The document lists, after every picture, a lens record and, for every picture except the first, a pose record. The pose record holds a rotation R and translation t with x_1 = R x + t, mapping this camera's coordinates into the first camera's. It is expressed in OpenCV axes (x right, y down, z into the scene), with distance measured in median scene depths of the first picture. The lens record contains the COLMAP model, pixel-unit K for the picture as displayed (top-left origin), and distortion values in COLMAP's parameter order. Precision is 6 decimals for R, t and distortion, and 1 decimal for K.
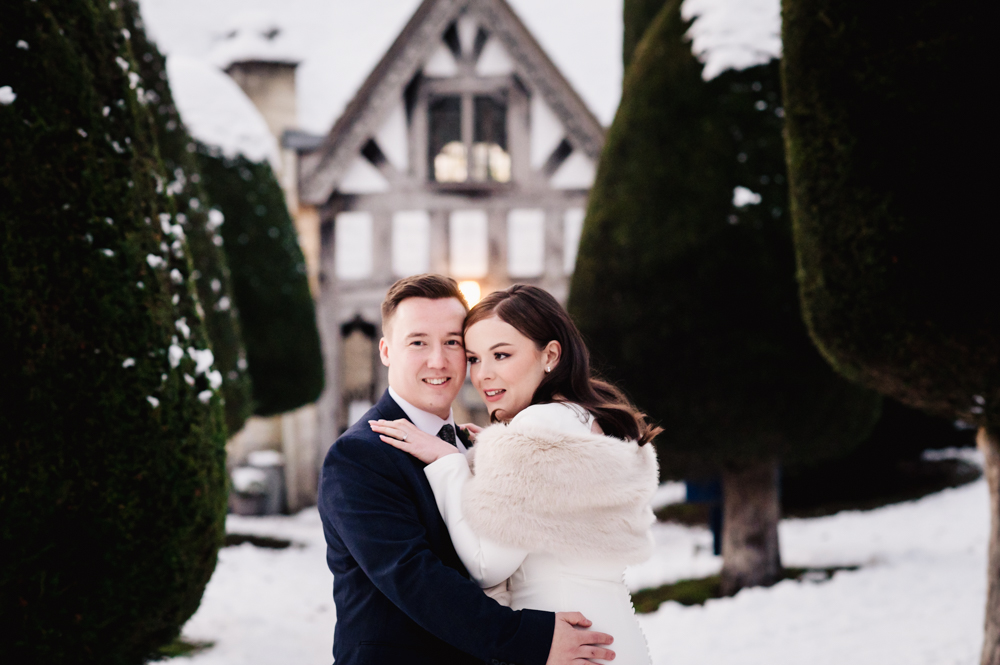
lens RADIAL K [[2436.9, 0, 500.0], [0, 2436.9, 332.5], [0, 0, 1]] dist [-0.022950, 0.464380]
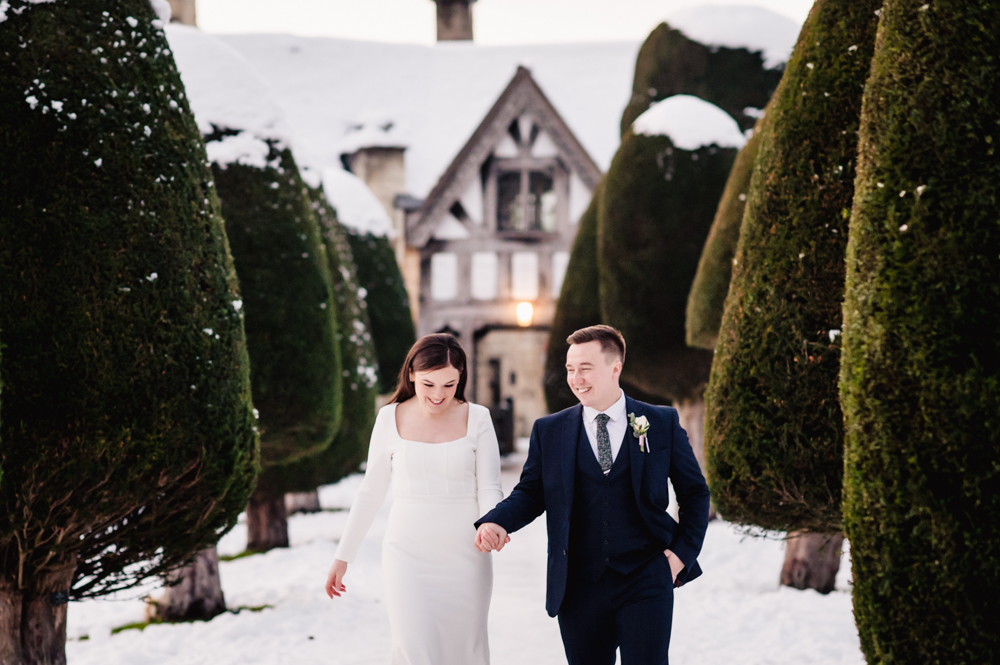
lens RADIAL K [[2280.1, 0, 500.0], [0, 2280.1, 332.5], [0, 0, 1]] dist [0.789522, 0.098950]
pose [[0.999077, 0.009086, -0.041991, 0.080157], [-0.008879, 0.999948, 0.005106, -0.027856], [0.042036, -0.004728, 0.999105, -0.922611]]
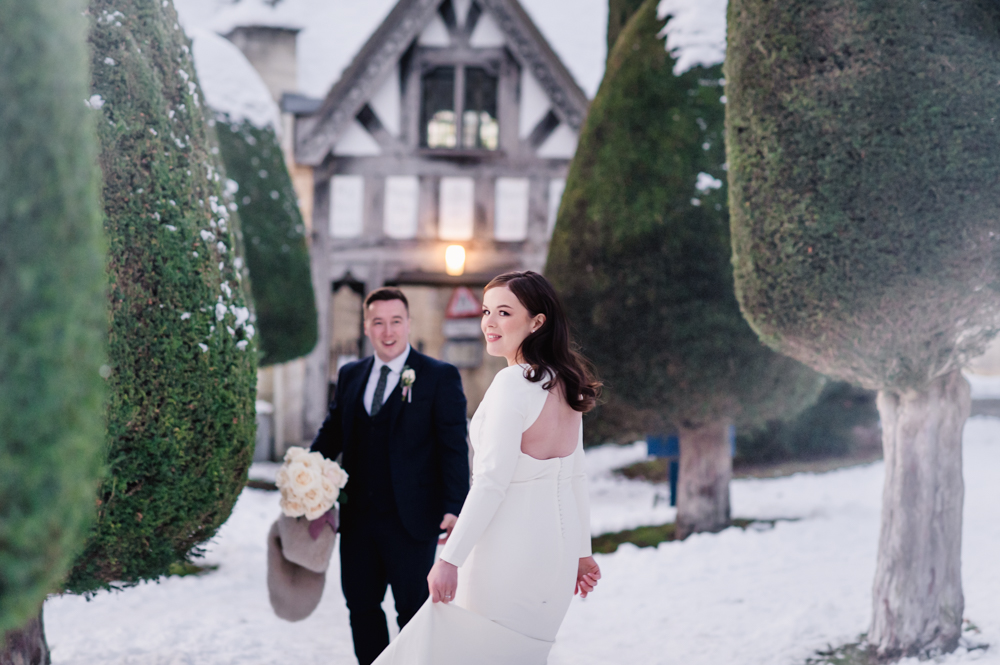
lens RADIAL K [[2436.9, 0, 500.0], [0, 2436.9, 332.5], [0, 0, 1]] dist [-0.022950, 0.464380]
pose [[0.999446, 0.032563, 0.006842, 0.000939], [-0.032670, 0.999335, 0.016186, -0.002269], [-0.006311, -0.016400, 0.999846, -0.125255]]
